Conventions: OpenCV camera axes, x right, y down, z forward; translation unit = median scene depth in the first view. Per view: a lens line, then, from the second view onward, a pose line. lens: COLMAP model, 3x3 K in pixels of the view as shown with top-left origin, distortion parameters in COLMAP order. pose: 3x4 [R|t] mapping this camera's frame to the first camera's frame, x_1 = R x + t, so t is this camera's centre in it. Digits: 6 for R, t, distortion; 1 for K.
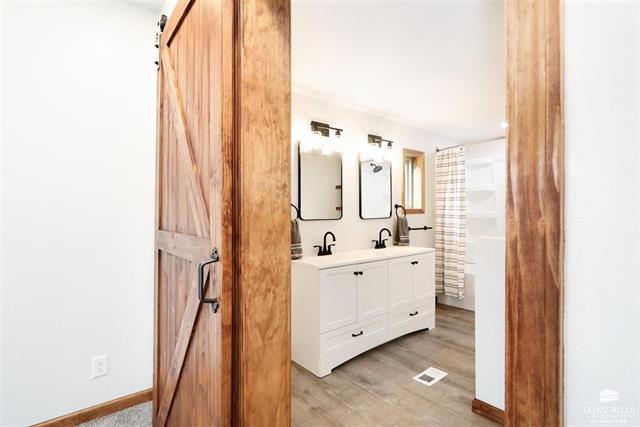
lens RADIAL K [[299.7, 0, 318.8], [0, 299.7, 210.6], [0, 0, 1]] dist [-0.020382, 0.005187]
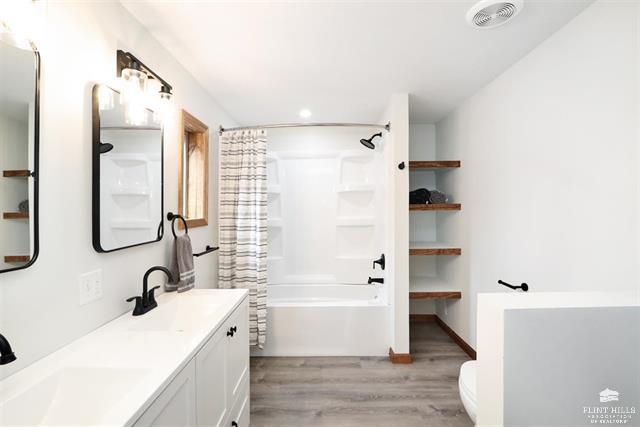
lens RADIAL K [[299.7, 0, 320.6], [0, 299.7, 206.8], [0, 0, 1]] dist [-0.020382, 0.005187]
pose [[0.627877, 0.003204, 0.778306, 0.018169], [0.008864, 0.999897, -0.011266, -0.021892], [-0.778262, 0.013973, 0.627784, 0.451509]]
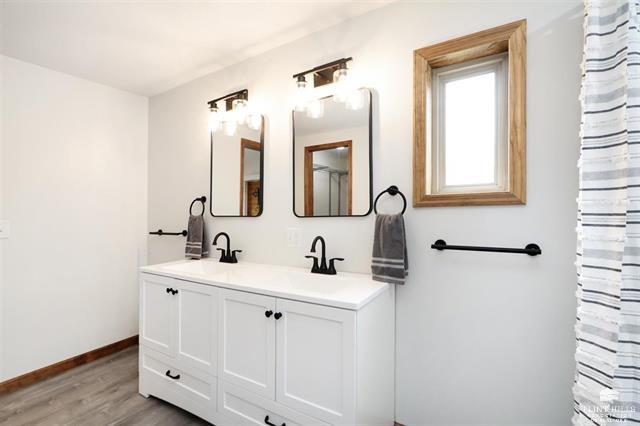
lens RADIAL K [[299.7, 0, 319.1], [0, 299.7, 213.9], [0, 0, 1]] dist [-0.020382, 0.005187]
pose [[0.345366, -0.016009, -0.938332, 0.615415], [-0.009151, 0.999750, -0.020425, 0.029373], [0.938423, 0.015641, 0.345133, 0.723720]]
